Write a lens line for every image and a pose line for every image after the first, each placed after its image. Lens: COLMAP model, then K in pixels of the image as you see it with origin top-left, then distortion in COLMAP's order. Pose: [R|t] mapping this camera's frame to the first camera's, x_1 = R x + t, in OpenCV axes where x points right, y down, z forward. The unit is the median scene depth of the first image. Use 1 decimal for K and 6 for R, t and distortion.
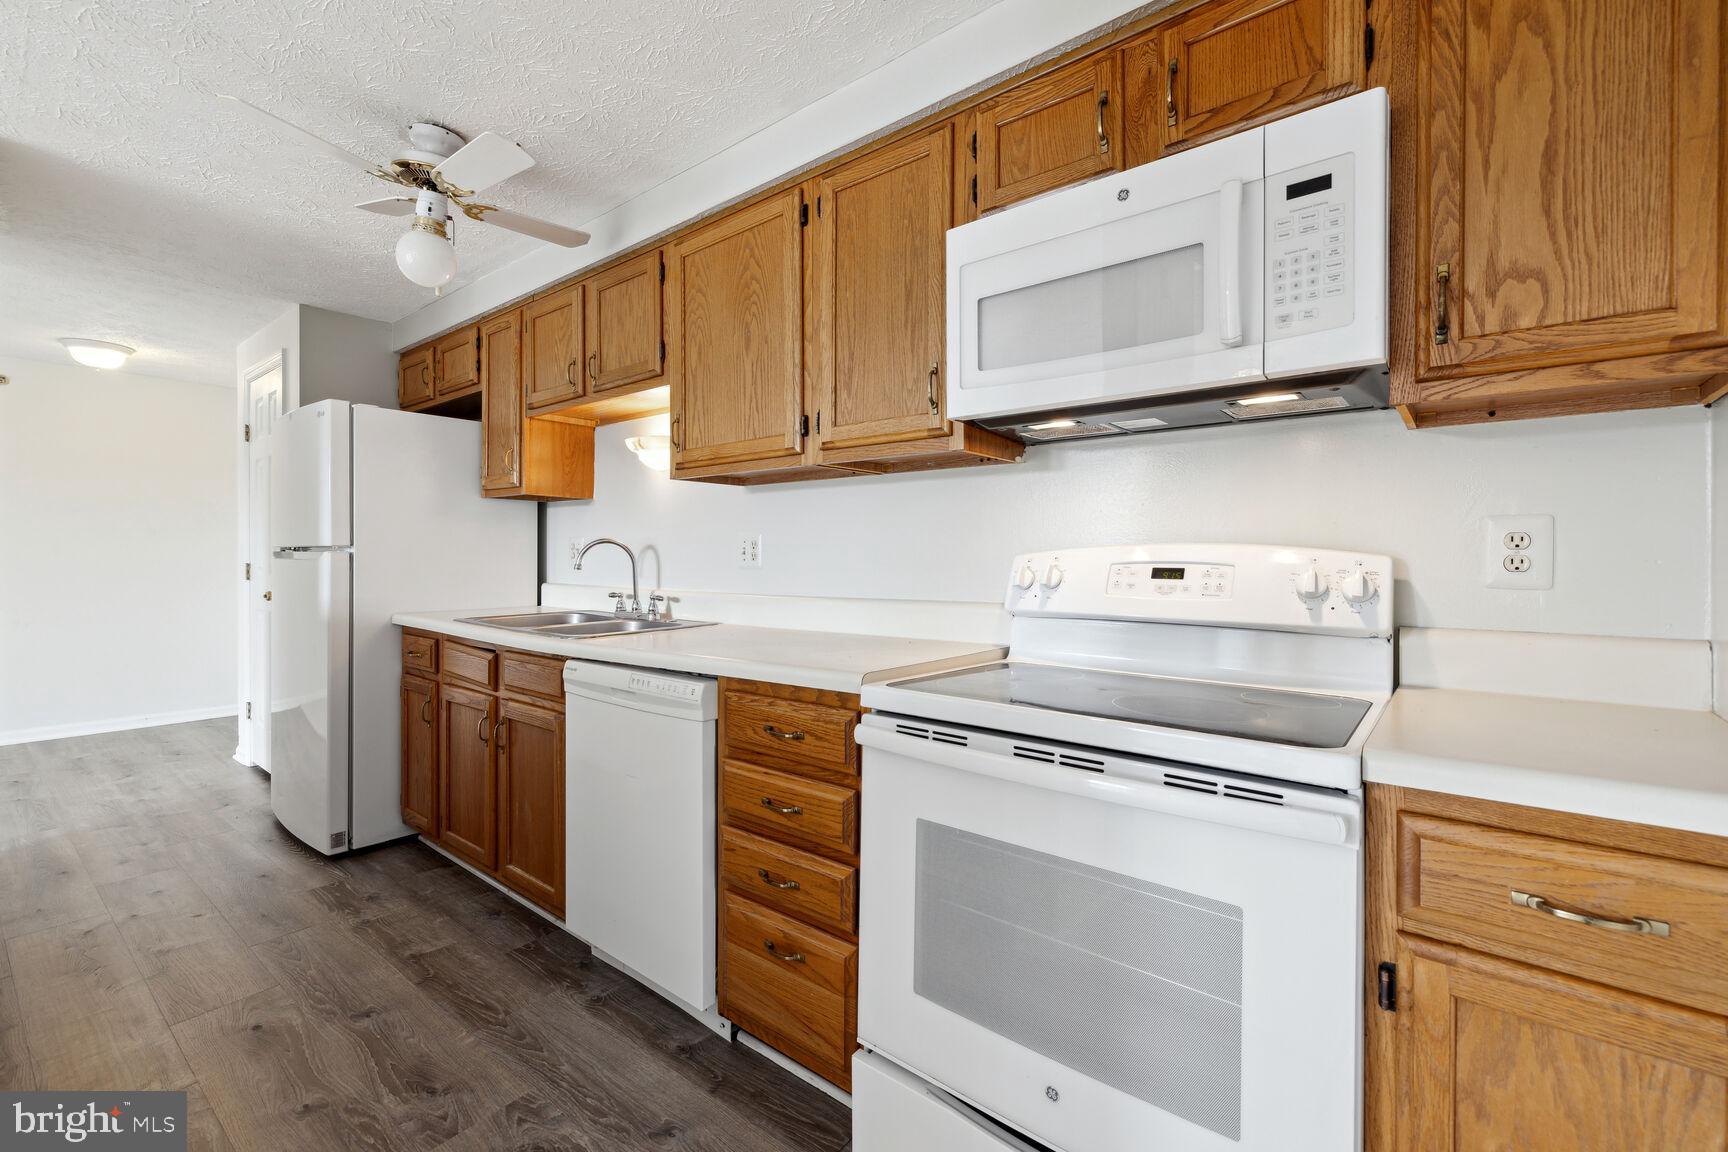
lens RADIAL K [[731.9, 0, 855.8], [0, 731.9, 560.5], [0, 0, 1]] dist [0.002511, -0.000507]
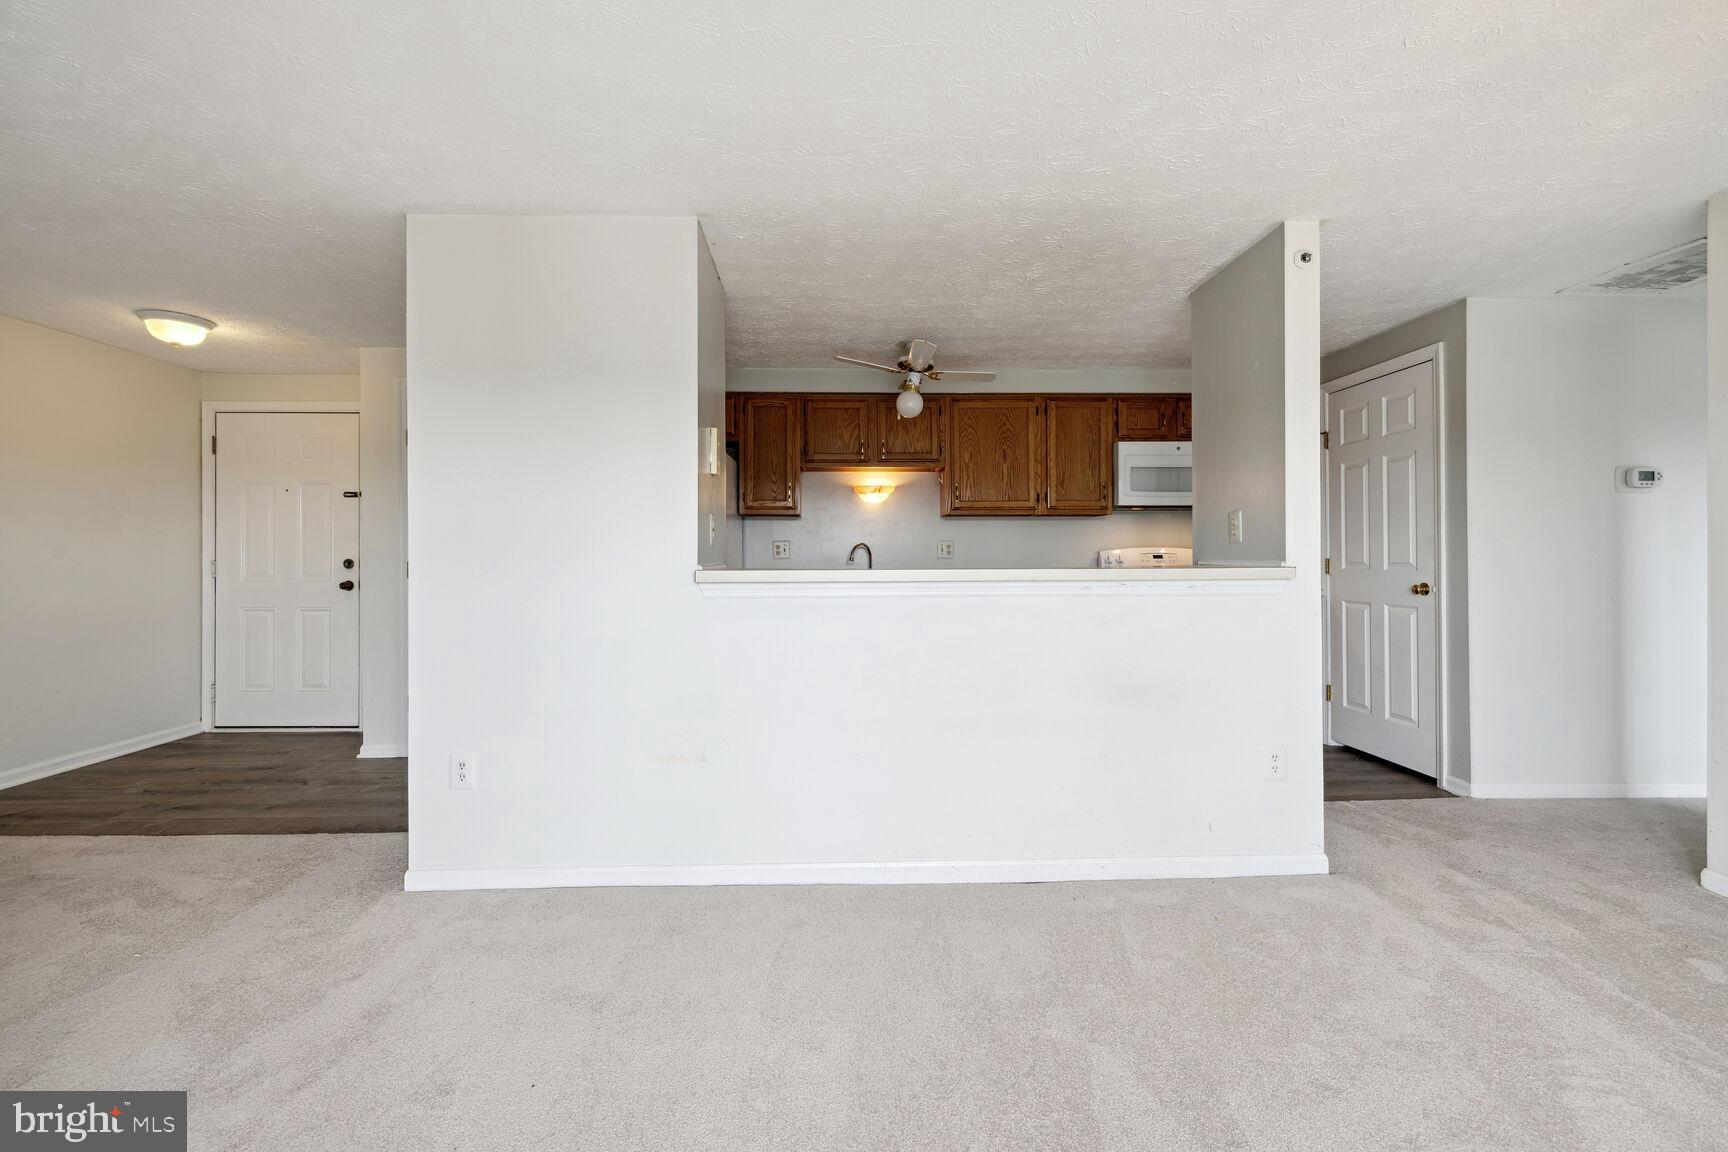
lens RADIAL K [[728.7, 0, 868.0], [0, 728.7, 547.5], [0, 0, 1]] dist [0.001626, 0.000015]
pose [[0.753006, 0.000388, 0.658013, -3.068529], [0.009163, 0.999897, -0.011075, 0.001313], [-0.657950, 0.014369, 0.752925, -0.649281]]
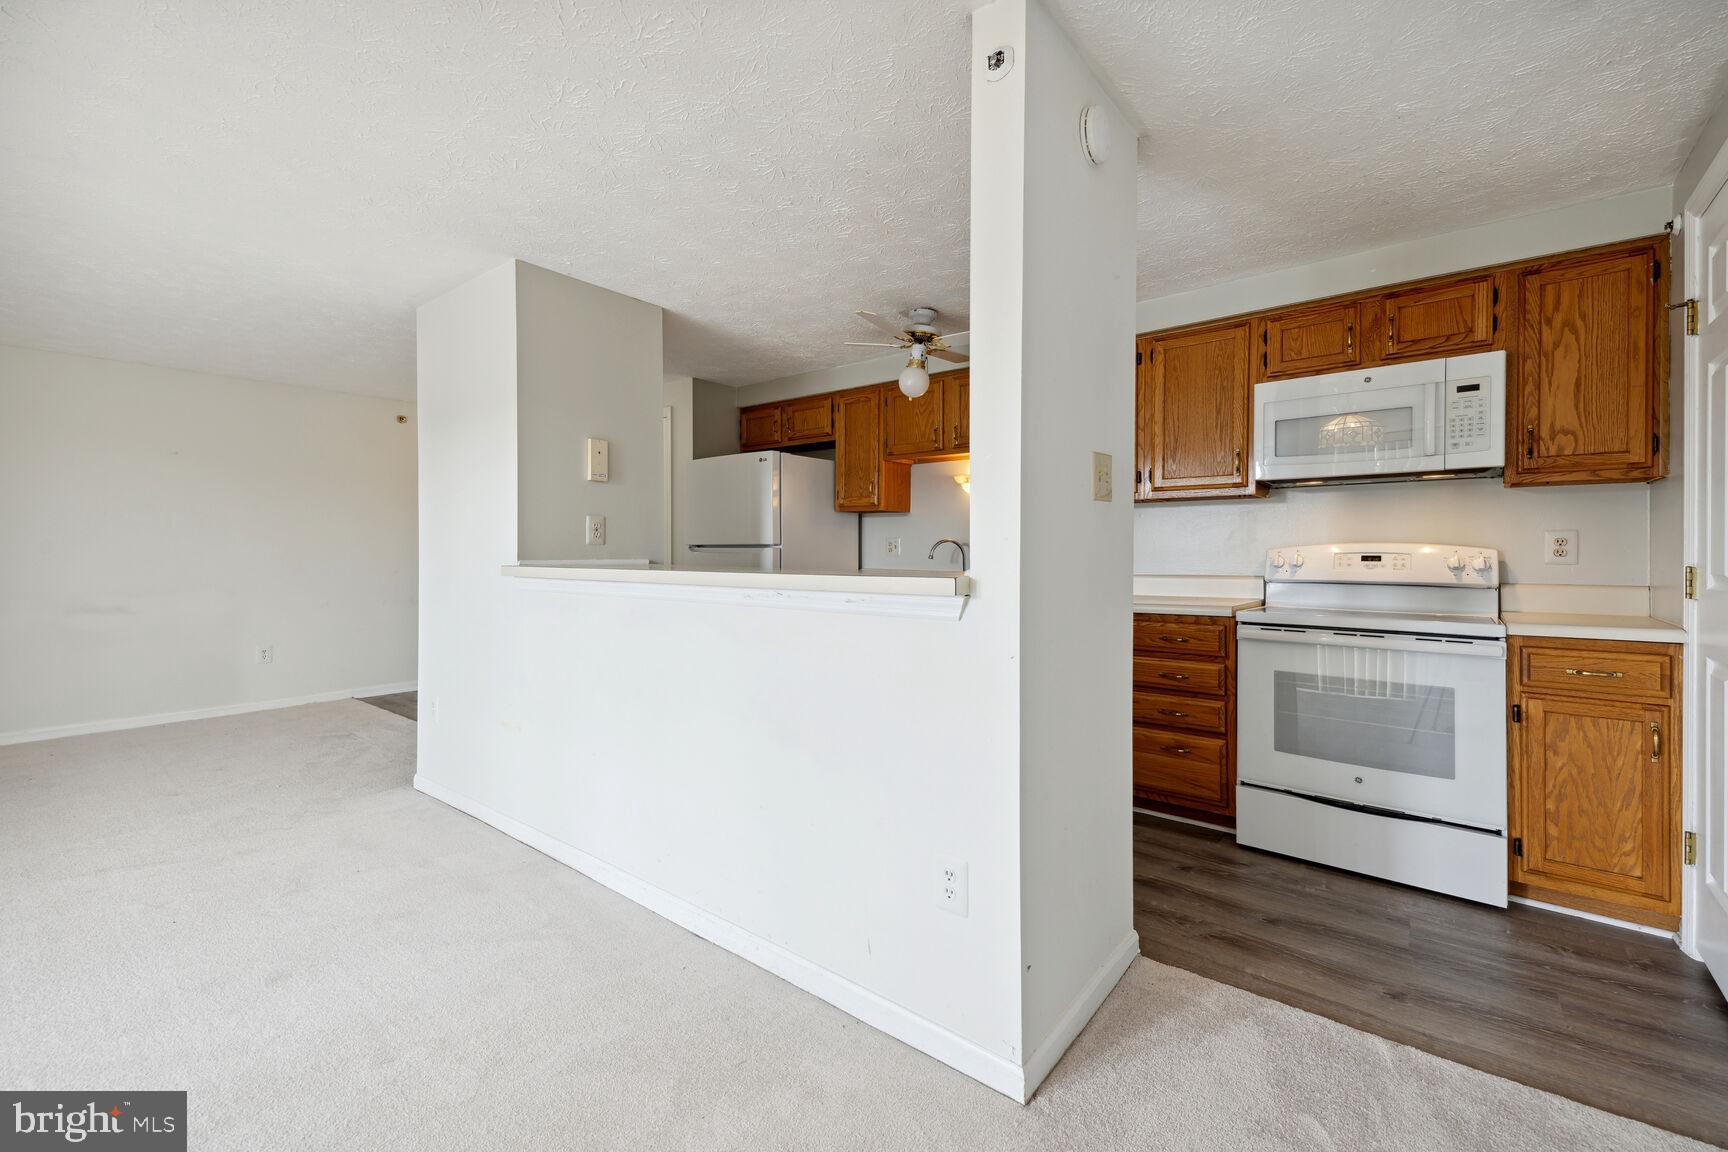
lens RADIAL K [[717.7, 0, 862.3], [0, 717.7, 552.0], [0, 0, 1]] dist [0.062665, -0.021567]
pose [[0.999981, -0.002556, 0.005698, -1.117968], [0.002569, 0.999994, -0.002152, 0.001422], [-0.005692, 0.002167, 0.999981, -1.132530]]
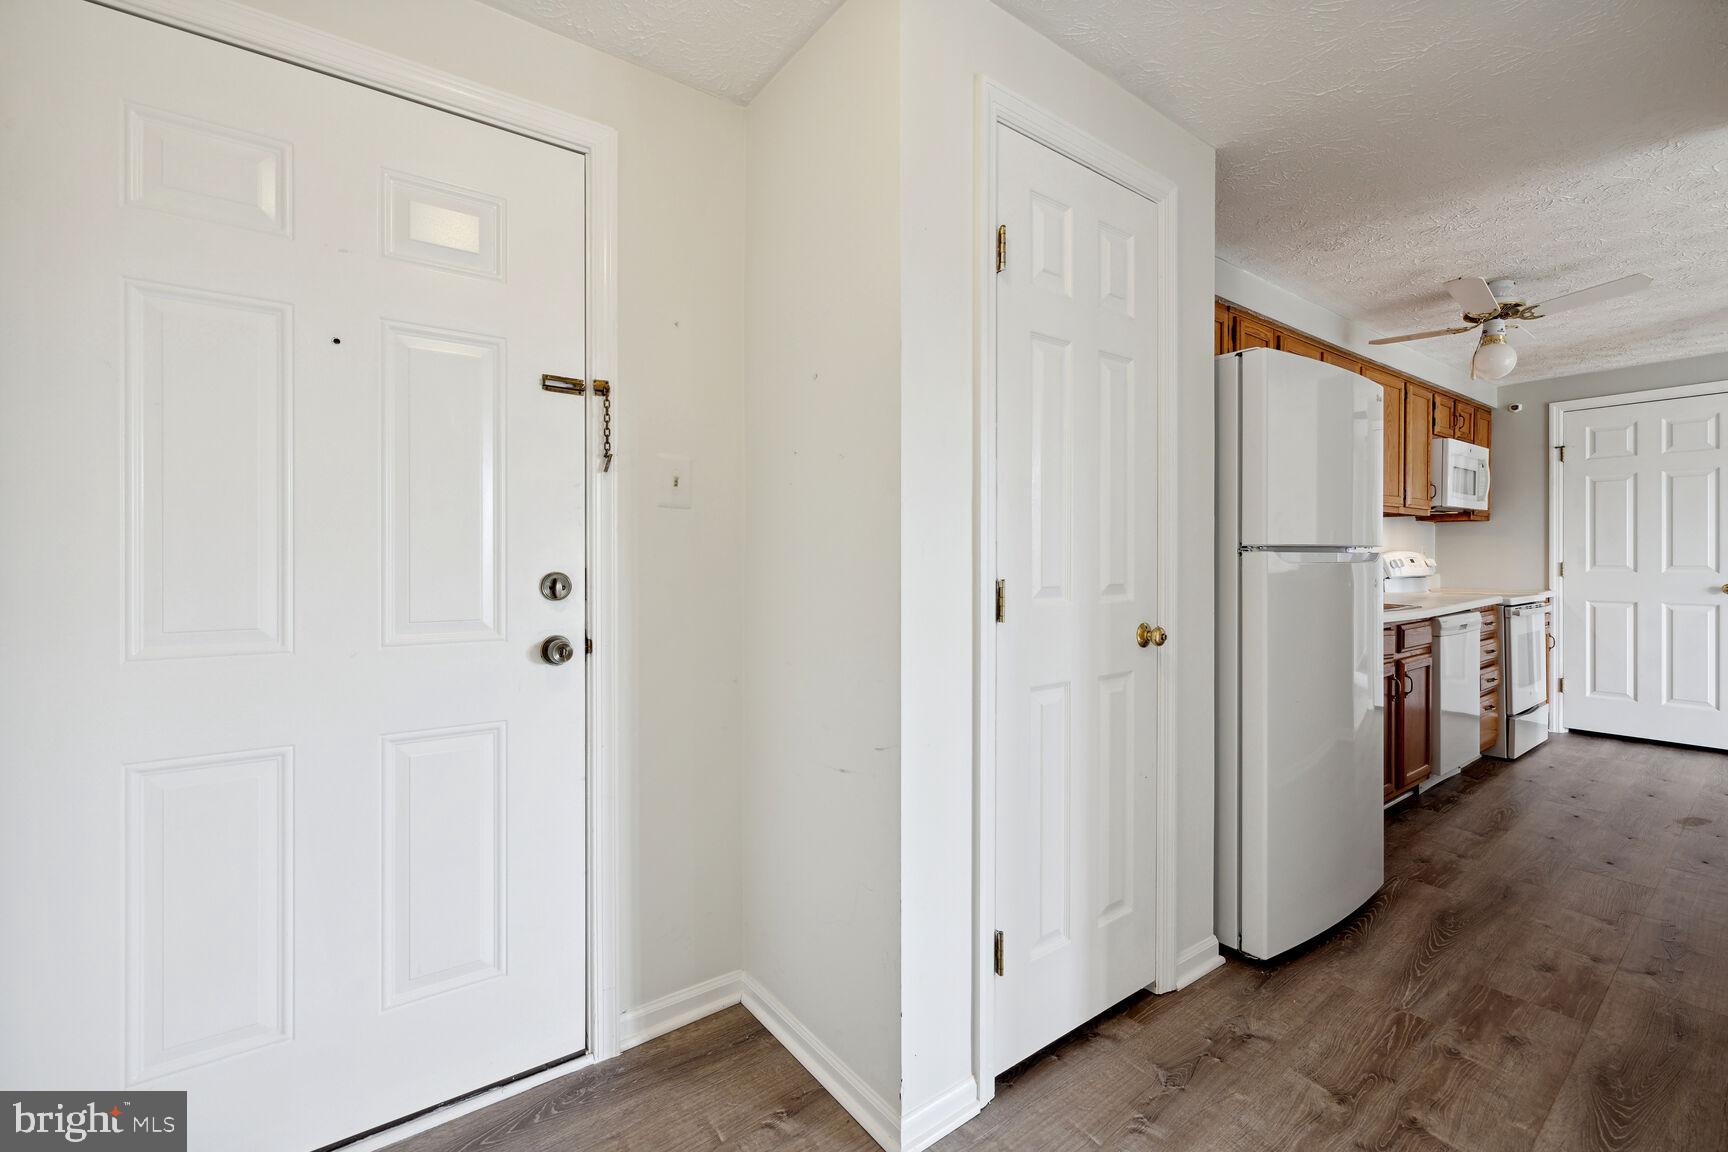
lens RADIAL K [[731.9, 0, 855.8], [0, 731.9, 560.5], [0, 0, 1]] dist [0.002511, -0.000507]
pose [[0.249657, -0.009083, 0.968292, -3.708058], [0.007523, 0.999944, 0.007440, -0.030018], [-0.968305, 0.005427, 0.249711, 2.948601]]
